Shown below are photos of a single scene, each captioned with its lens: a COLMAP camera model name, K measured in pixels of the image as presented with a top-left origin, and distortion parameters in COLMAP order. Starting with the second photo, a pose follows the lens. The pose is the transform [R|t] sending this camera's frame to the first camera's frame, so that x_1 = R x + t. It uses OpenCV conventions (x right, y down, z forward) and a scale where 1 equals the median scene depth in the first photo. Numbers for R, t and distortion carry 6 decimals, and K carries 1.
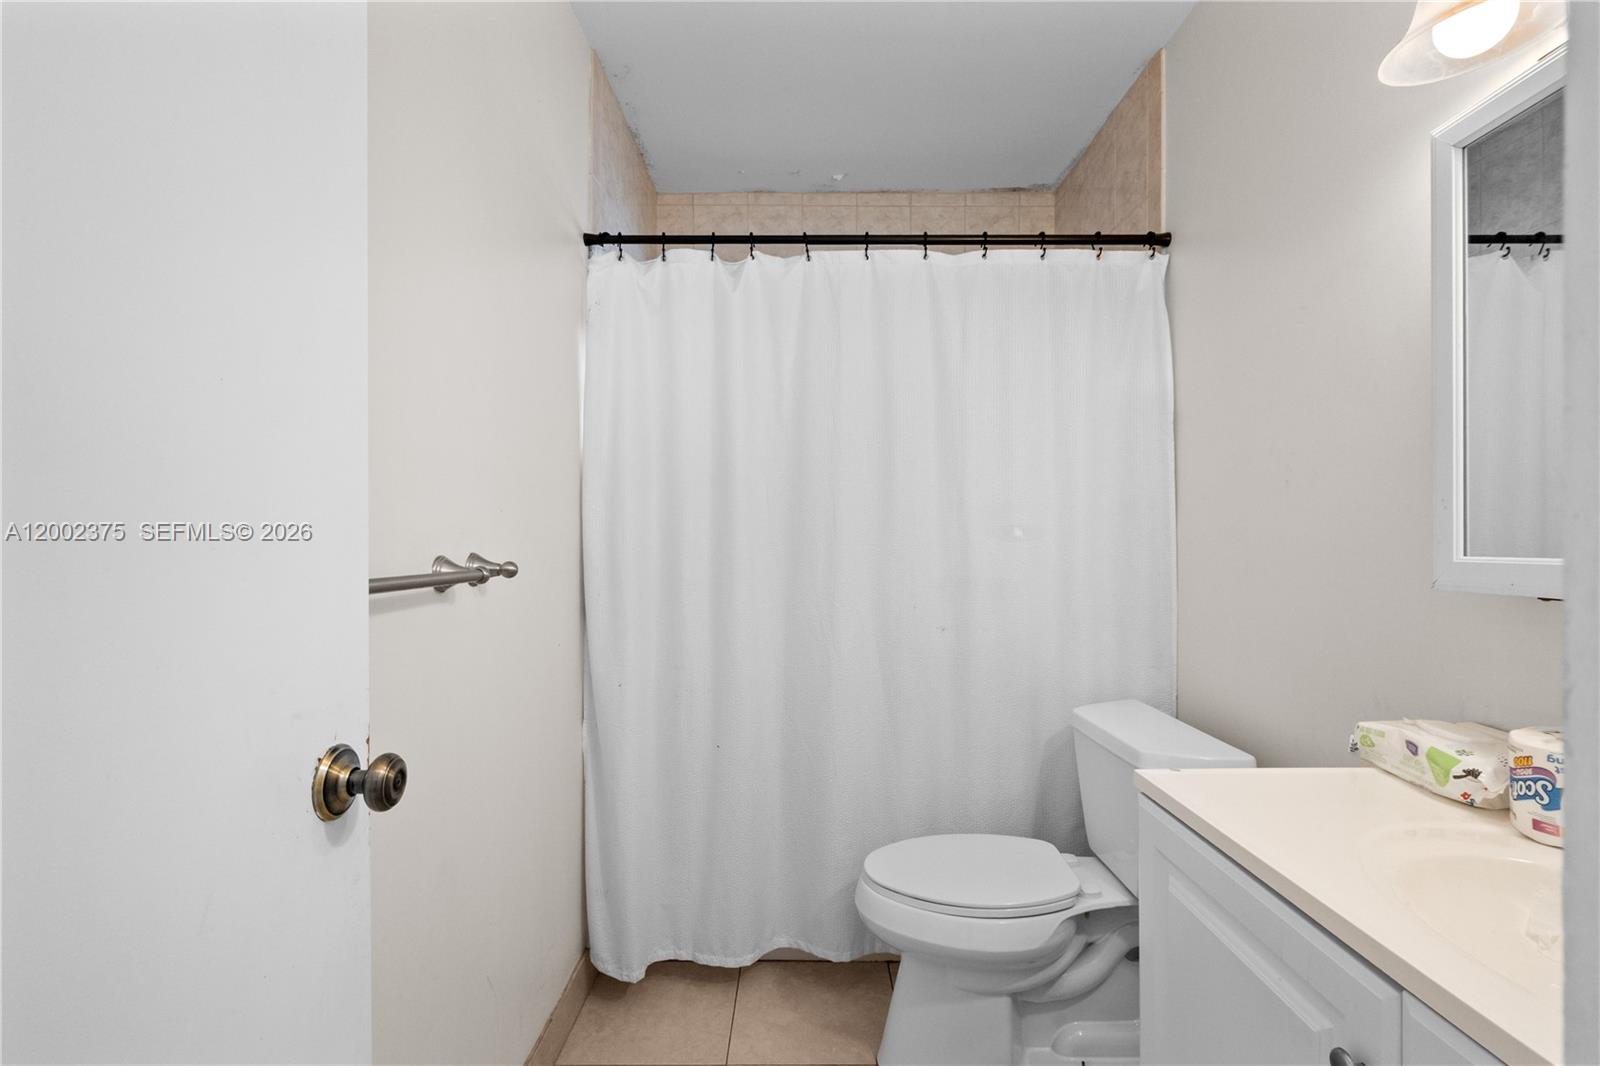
lens RADIAL K [[732.2, 0, 802.3], [0, 732.2, 535.9], [0, 0, 1]] dist [-0.003518, 0.001025]
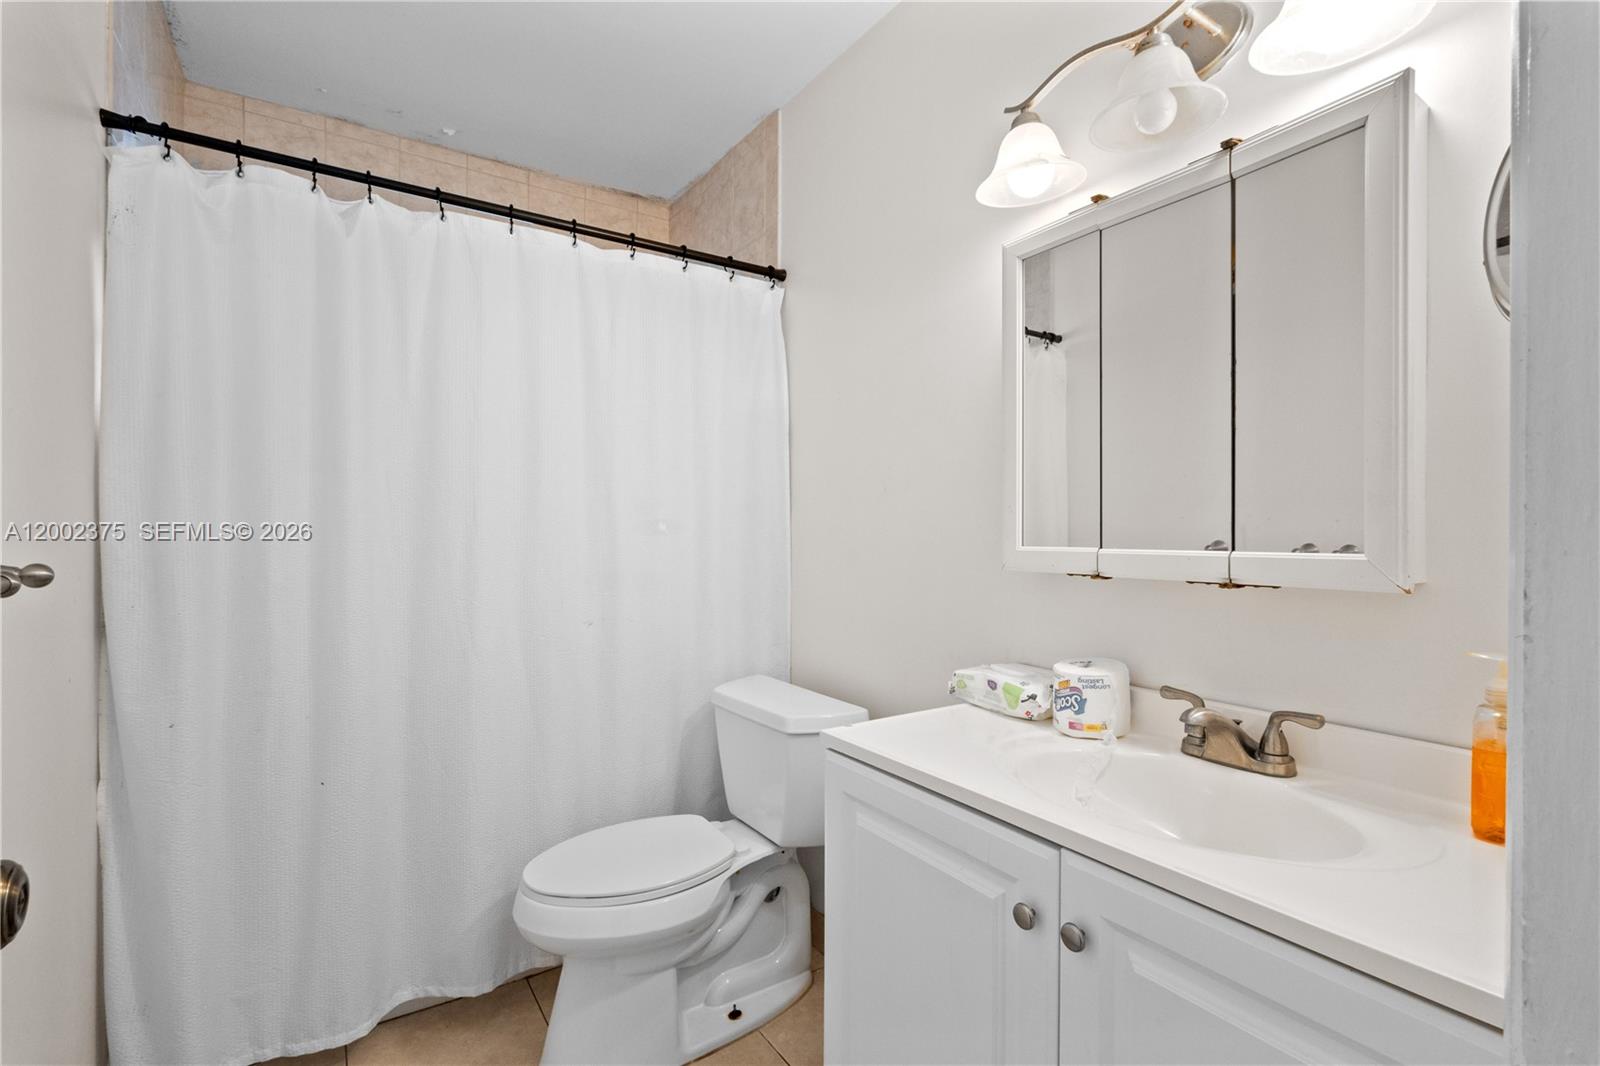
lens RADIAL K [[720.8, 0, 800.0], [0, 720.8, 533.0], [0, 0, 1]] dist [-0.001689, 0.000860]
pose [[0.839175, 0.002889, 0.543854, -0.106361], [-0.004831, 0.999986, 0.002142, 0.000562], [-0.543841, -0.004425, 0.839177, 0.026511]]
